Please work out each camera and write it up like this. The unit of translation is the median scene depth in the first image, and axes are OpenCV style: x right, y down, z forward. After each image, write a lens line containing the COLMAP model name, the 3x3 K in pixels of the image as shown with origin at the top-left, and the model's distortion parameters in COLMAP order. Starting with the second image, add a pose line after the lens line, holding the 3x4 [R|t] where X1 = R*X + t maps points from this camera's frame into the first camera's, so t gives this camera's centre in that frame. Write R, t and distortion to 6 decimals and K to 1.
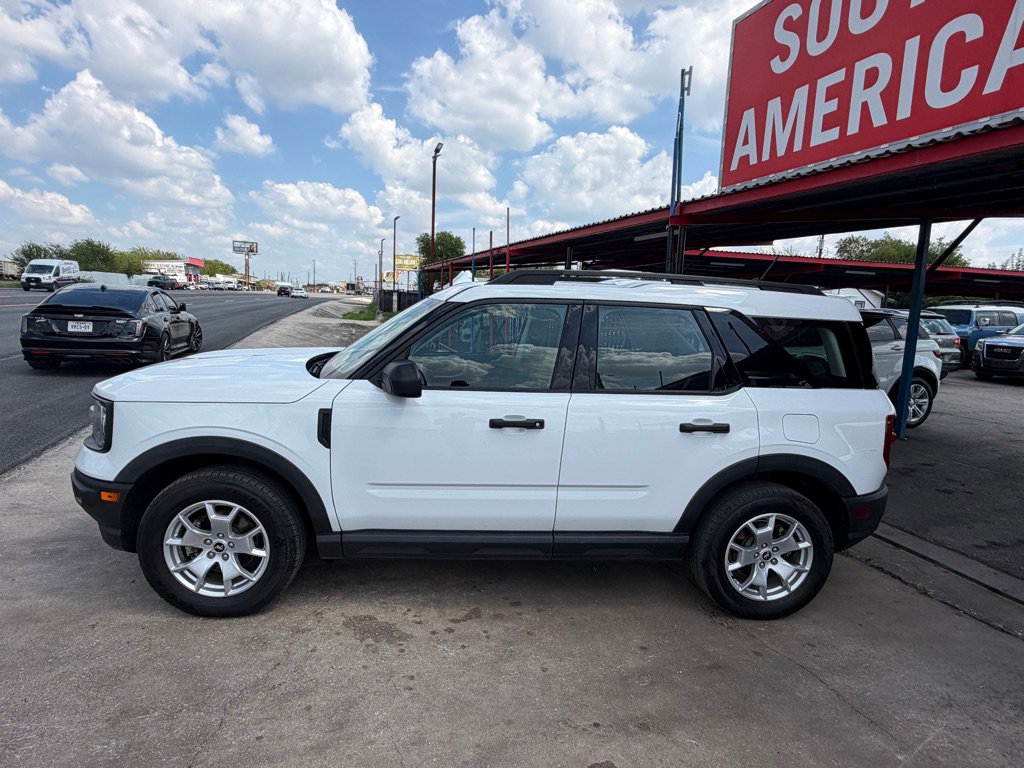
lens RADIAL K [[585.6, 0, 506.0], [0, 585.6, 387.1], [0, 0, 1]] dist [-0.000464, -0.000831]
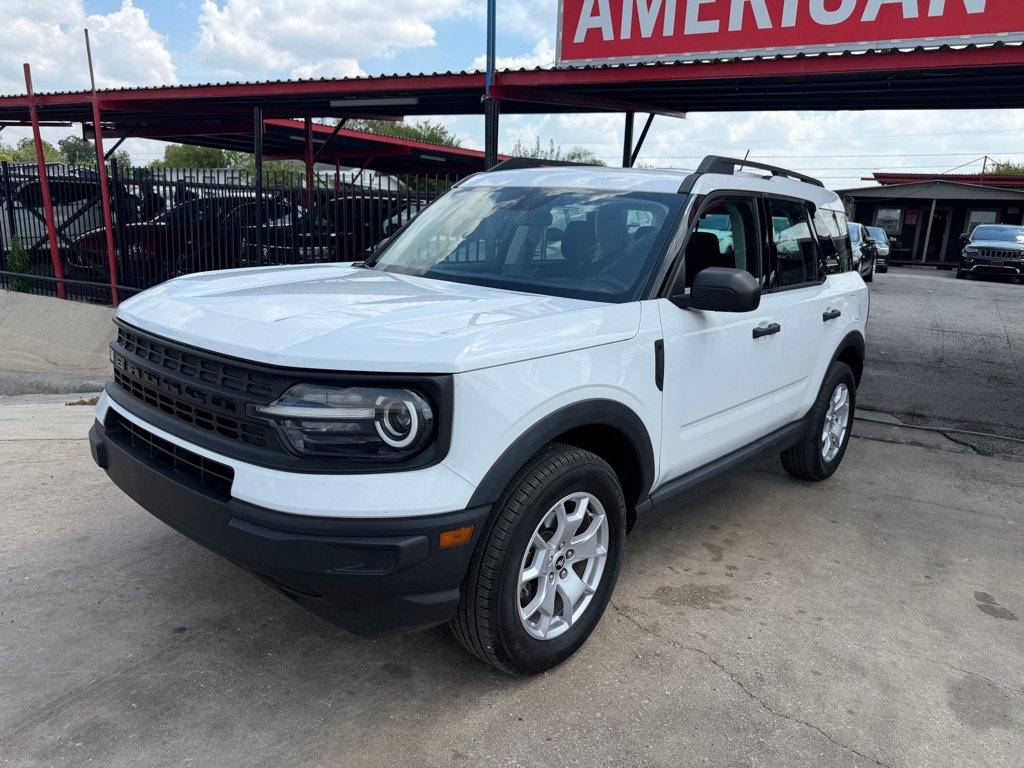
lens RADIAL K [[734.0, 0, 512.3], [0, 734.0, 390.8], [0, 0, 1]] dist [0.002467, -0.004786]
pose [[0.718580, -0.171585, 0.673945, -0.877724], [0.085682, 0.983545, 0.159051, -0.050111], [-0.690146, -0.056546, 0.721458, 0.362488]]
